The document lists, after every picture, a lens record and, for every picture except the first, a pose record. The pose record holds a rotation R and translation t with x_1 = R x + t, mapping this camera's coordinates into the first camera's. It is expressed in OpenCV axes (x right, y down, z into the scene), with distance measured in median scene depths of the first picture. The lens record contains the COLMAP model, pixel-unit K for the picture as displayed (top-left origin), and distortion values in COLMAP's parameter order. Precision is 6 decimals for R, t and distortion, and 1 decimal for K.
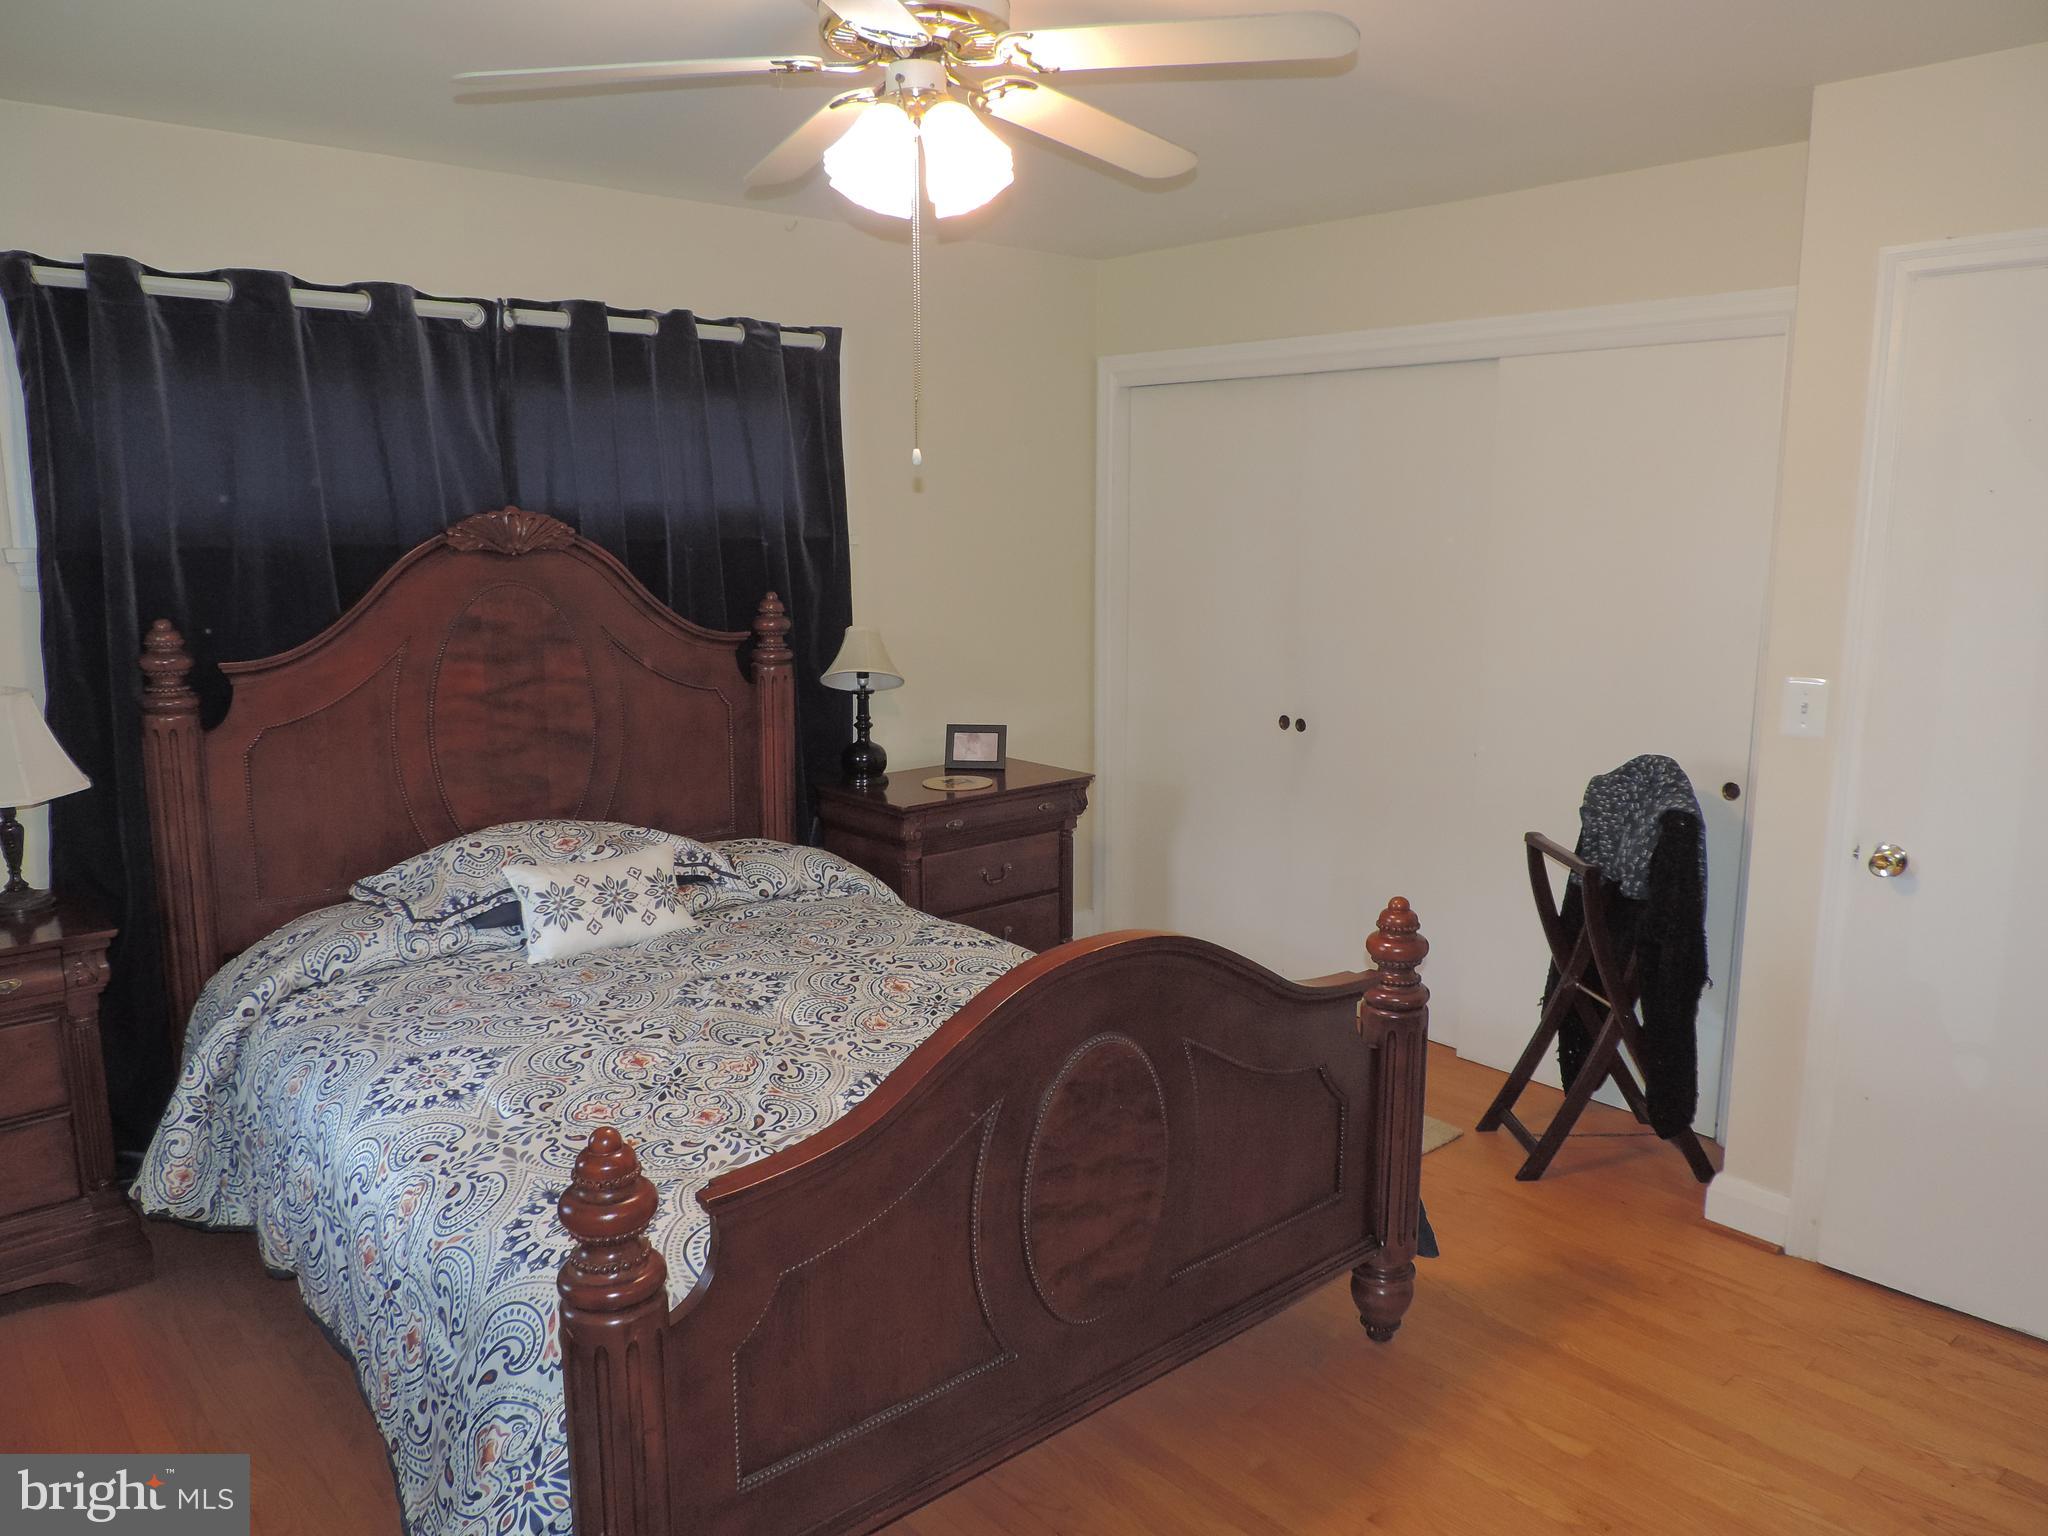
lens RADIAL K [[1461.4, 0, 1022.5], [0, 1461.4, 767.6], [0, 0, 1]] dist [-0.021097, 0.003262]
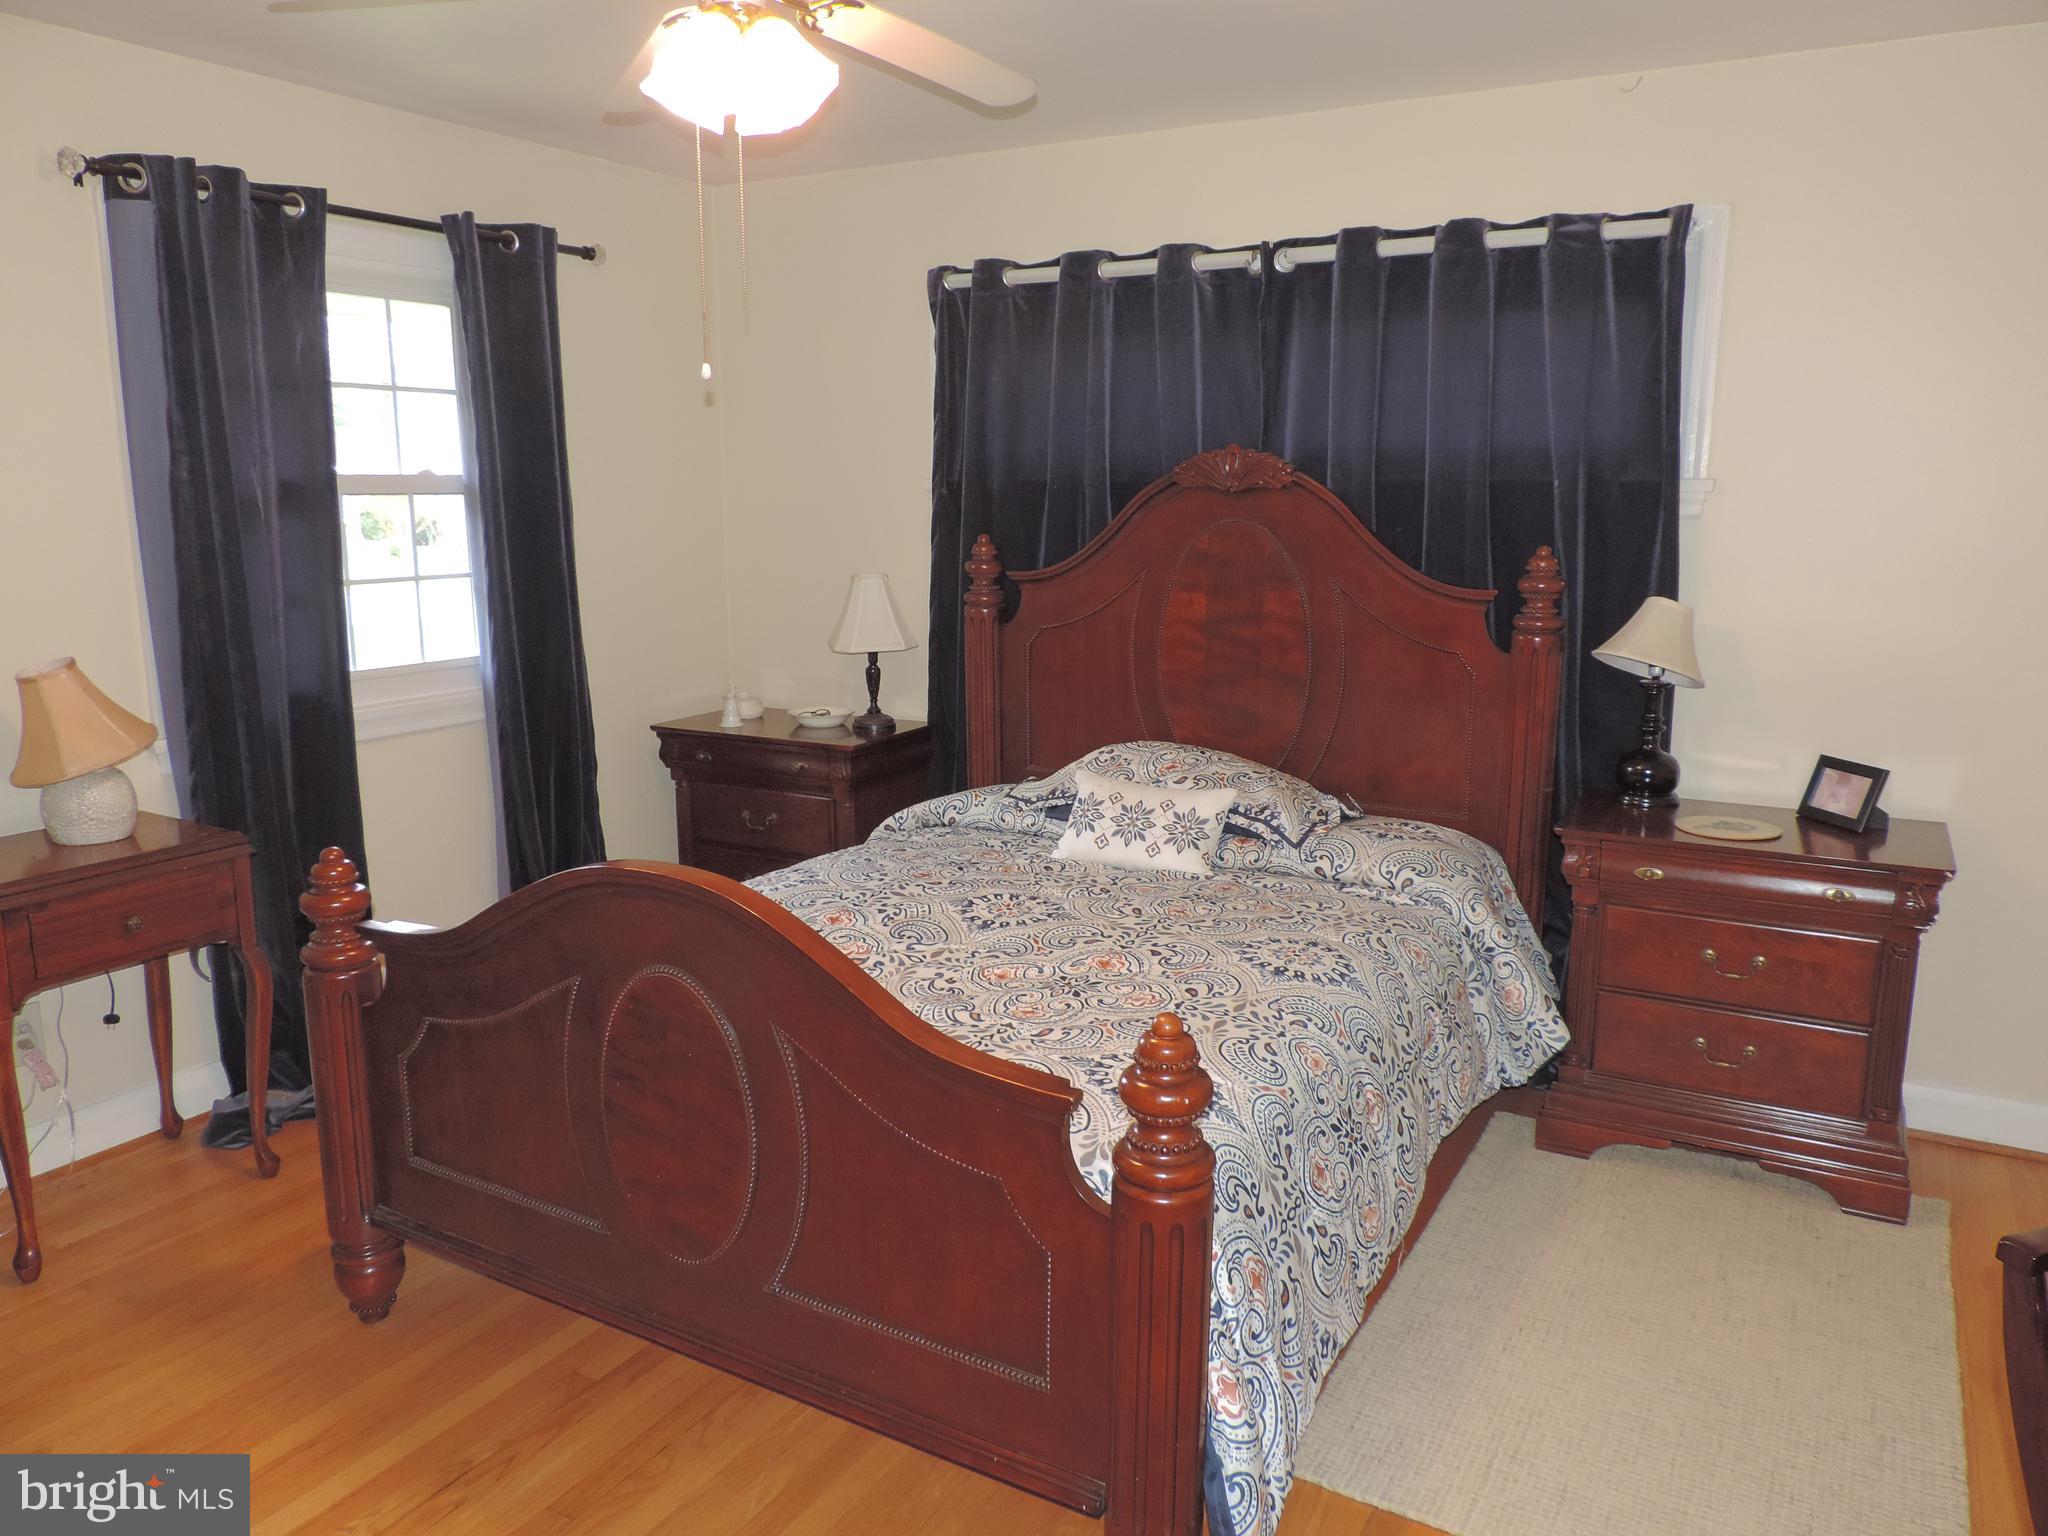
lens RADIAL K [[1461.4, 0, 1019.6], [0, 1461.4, 766.1], [0, 0, 1]] dist [-0.021097, 0.003262]
pose [[0.328552, 0.178758, -0.927415, 0.592136], [-0.165118, 0.977675, 0.129950, -0.064718], [0.929941, 0.110437, 0.350733, 0.511235]]
